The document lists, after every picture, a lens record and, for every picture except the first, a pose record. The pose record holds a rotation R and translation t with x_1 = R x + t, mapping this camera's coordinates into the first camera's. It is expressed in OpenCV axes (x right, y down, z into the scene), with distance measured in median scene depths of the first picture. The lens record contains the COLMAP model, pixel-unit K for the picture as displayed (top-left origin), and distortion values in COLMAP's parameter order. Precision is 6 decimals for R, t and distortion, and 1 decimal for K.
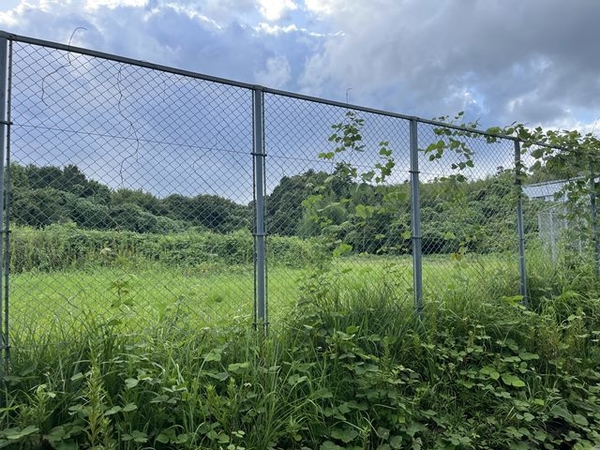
lens RADIAL K [[446.7, 0, 300.0], [0, 446.7, 225.0], [0, 0, 1]] dist [0.035149, -0.003326]
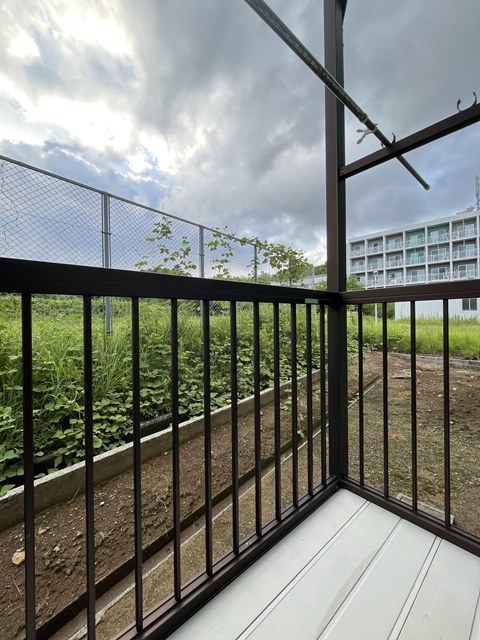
lens RADIAL K [[257.3, 0, 242.1], [0, 257.3, 316.7], [0, 0, 1]] dist [-0.000606, -0.000062]
pose [[0.946439, 0.002838, 0.322871, 0.072452], [-0.019764, 0.998596, 0.049157, 0.089173], [-0.322278, -0.052905, 0.945165, -0.094997]]
